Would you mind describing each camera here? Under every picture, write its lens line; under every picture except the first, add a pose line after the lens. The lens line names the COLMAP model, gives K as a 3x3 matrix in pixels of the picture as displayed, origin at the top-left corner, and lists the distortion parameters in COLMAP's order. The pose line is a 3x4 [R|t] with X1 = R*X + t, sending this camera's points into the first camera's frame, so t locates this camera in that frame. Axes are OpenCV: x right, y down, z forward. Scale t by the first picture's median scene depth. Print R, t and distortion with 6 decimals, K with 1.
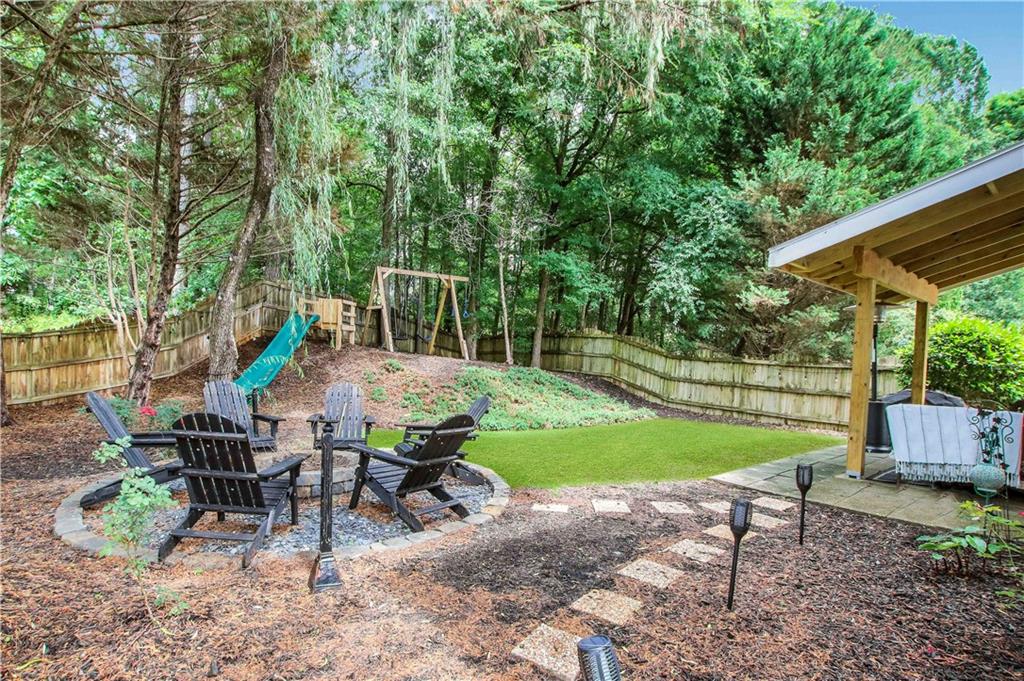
lens RADIAL K [[500.4, 0, 513.8], [0, 500.4, 354.7], [0, 0, 1]] dist [-0.028428, 0.000135]
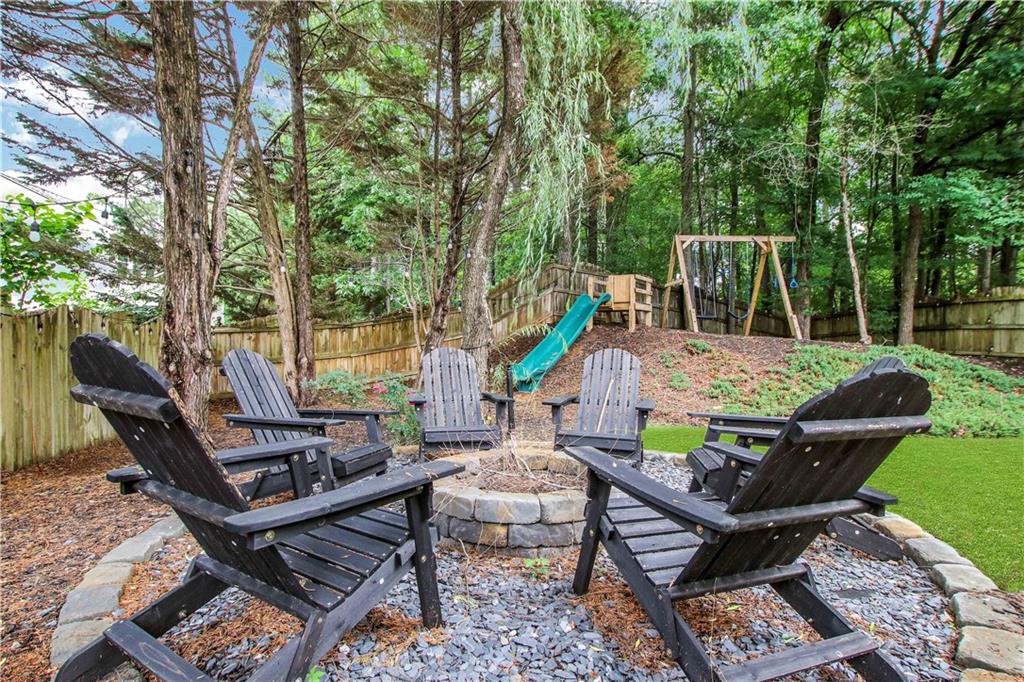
lens RADIAL K [[500.4, 0, 513.8], [0, 500.4, 355.2], [0, 0, 1]] dist [-0.028428, 0.000135]
pose [[0.824422, -0.030369, -0.565160, -0.035668], [0.033494, 0.999427, -0.004845, 0.030212], [0.564983, -0.014935, 0.824967, 0.185312]]
